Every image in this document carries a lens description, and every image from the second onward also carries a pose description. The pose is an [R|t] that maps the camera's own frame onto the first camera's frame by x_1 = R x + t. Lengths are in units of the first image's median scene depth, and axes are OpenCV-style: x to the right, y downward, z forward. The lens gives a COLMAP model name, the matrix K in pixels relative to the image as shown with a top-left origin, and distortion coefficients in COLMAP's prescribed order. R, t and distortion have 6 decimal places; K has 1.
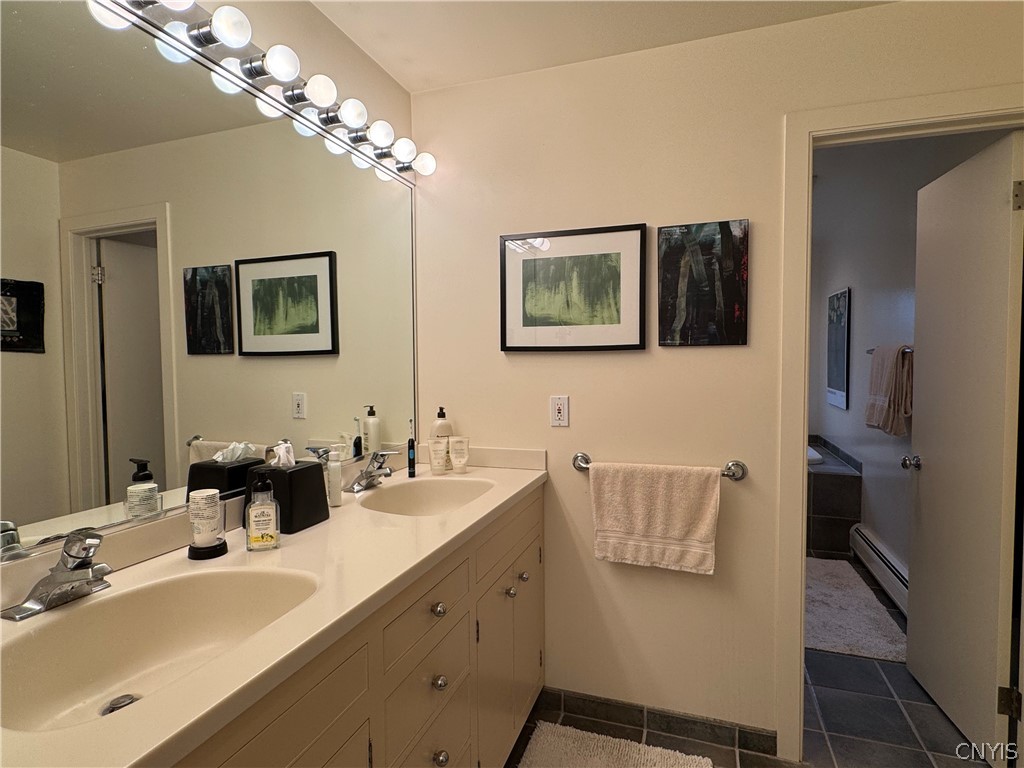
lens RADIAL K [[549.1, 0, 512.0], [0, 549.1, 384.0], [0, 0, 1]] dist [0.000437, 0.001150]
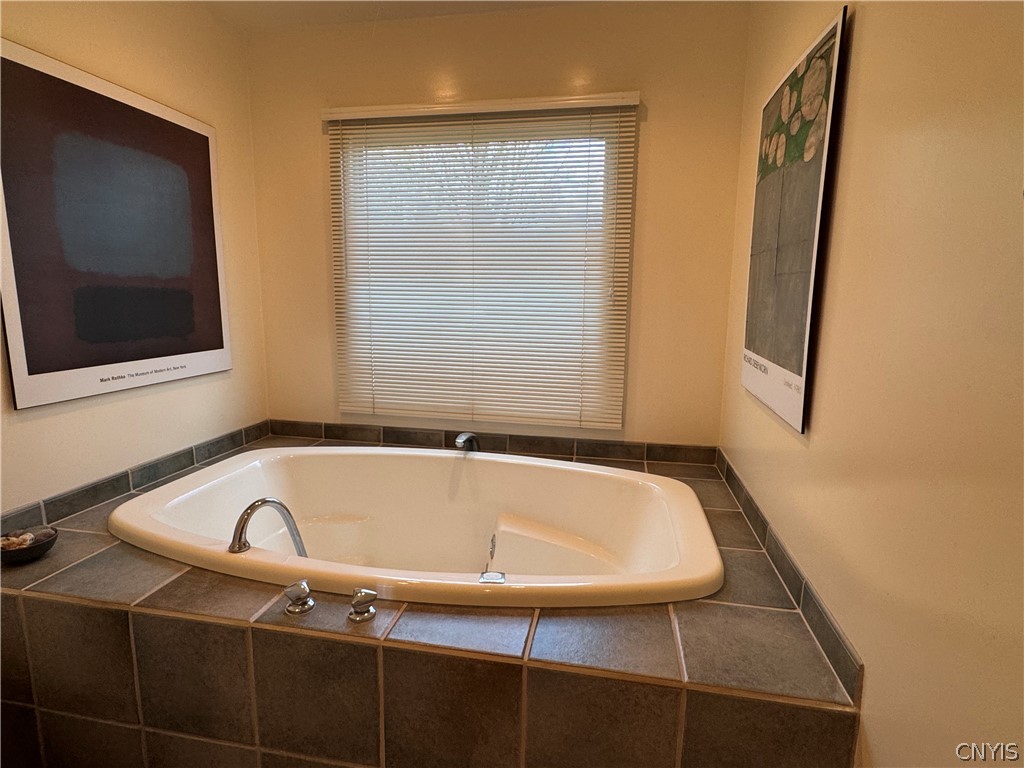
lens RADIAL K [[549.1, 0, 512.0], [0, 549.1, 384.0], [0, 0, 1]] dist [0.000437, 0.001150]
pose [[0.988994, -0.006676, 0.147807, 0.379141], [-0.012228, 0.991877, 0.126615, -0.017799], [-0.147452, -0.127029, 0.980878, 0.686136]]
